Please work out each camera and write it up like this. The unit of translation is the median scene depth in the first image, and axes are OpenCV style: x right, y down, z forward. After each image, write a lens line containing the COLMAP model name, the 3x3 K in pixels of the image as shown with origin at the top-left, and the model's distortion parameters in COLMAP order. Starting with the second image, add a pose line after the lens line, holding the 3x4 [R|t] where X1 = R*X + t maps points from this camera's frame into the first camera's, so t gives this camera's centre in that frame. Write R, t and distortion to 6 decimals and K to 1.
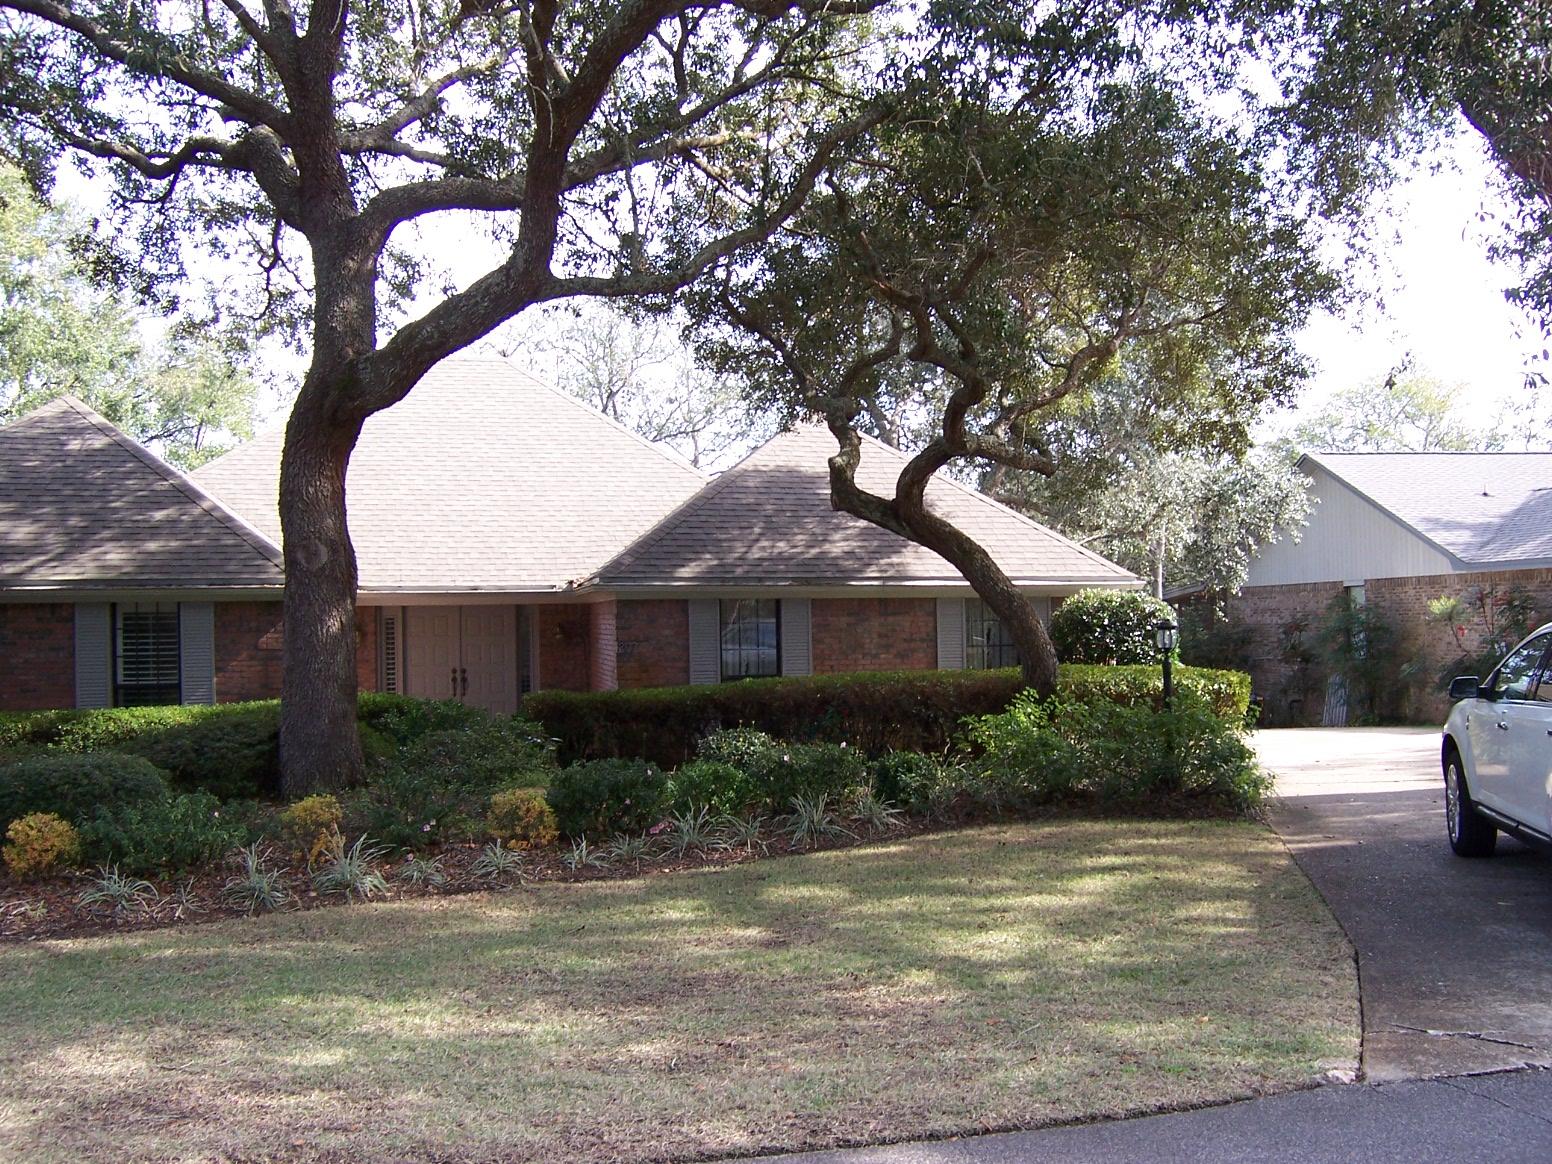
lens RADIAL K [[1466.4, 0, 785.7], [0, 1466.4, 577.3], [0, 0, 1]] dist [-0.050478, 0.000000]
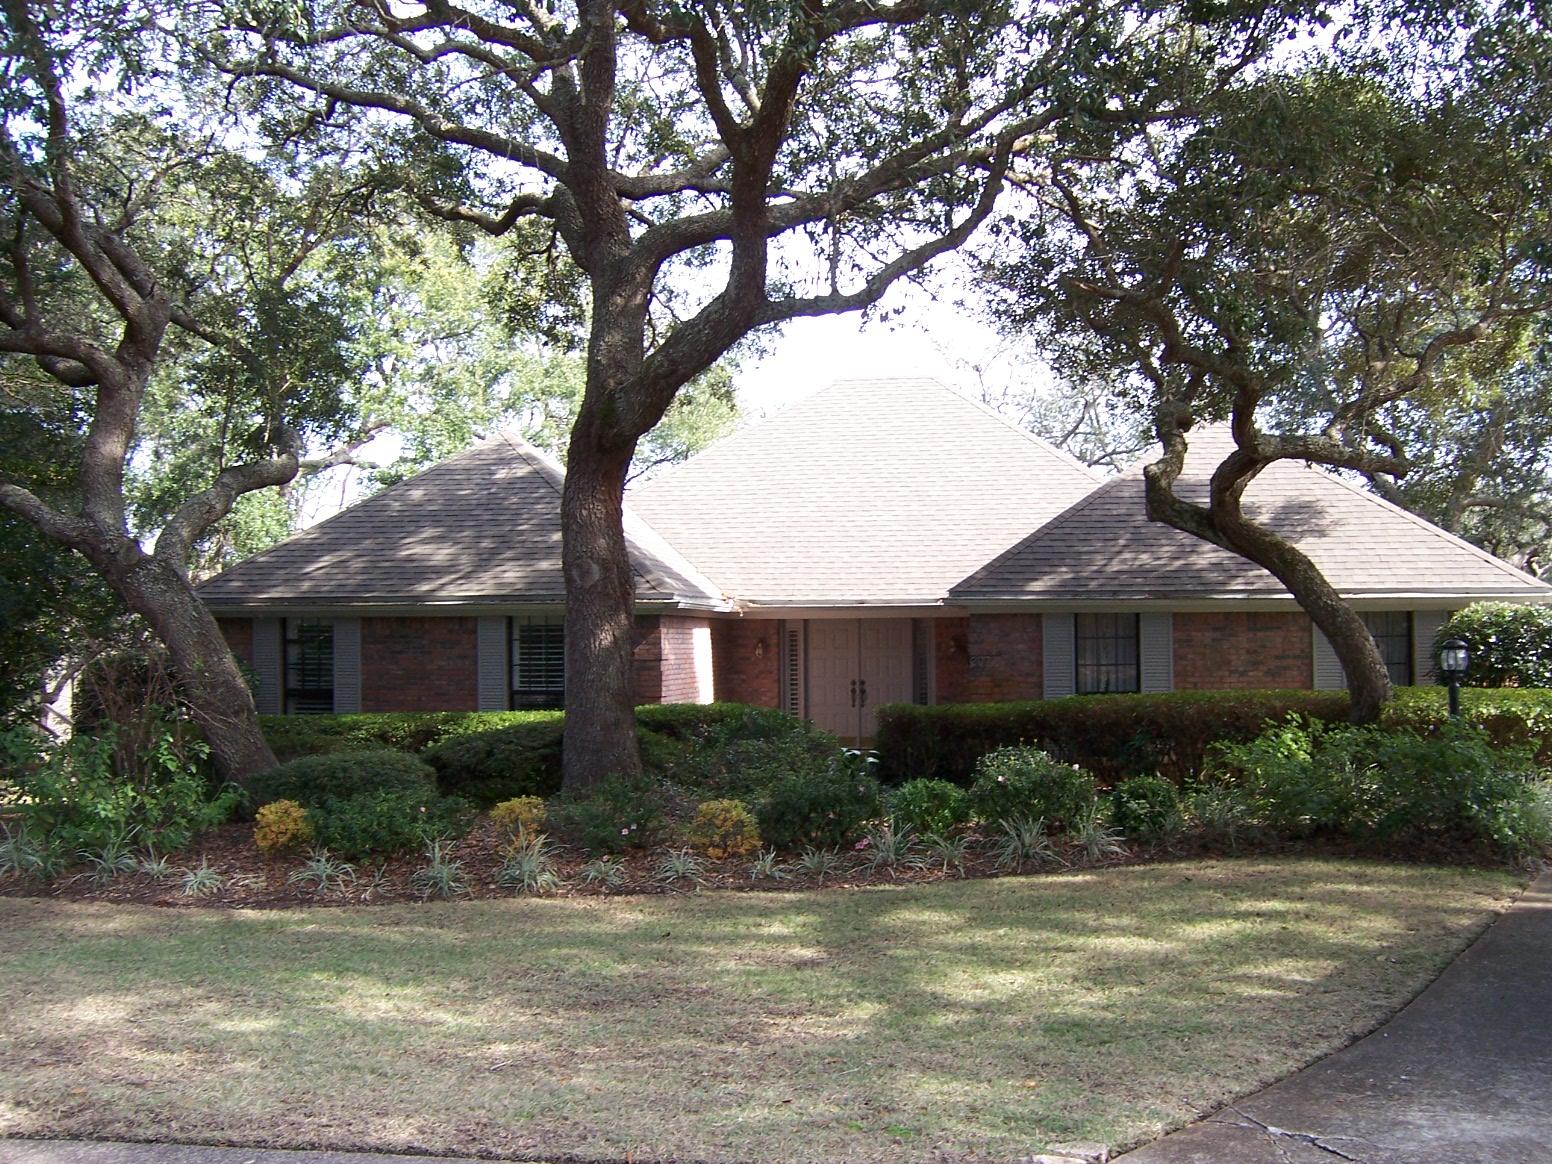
lens RADIAL K [[1466.4, 0, 783.7], [0, 1466.4, 583.3], [0, 0, 1]] dist [-0.050478, 0.000000]
pose [[0.935390, -0.005859, -0.353568, 0.131291], [0.004417, 0.999978, -0.004884, -0.001263], [0.353589, 0.003007, 0.935396, 0.026507]]
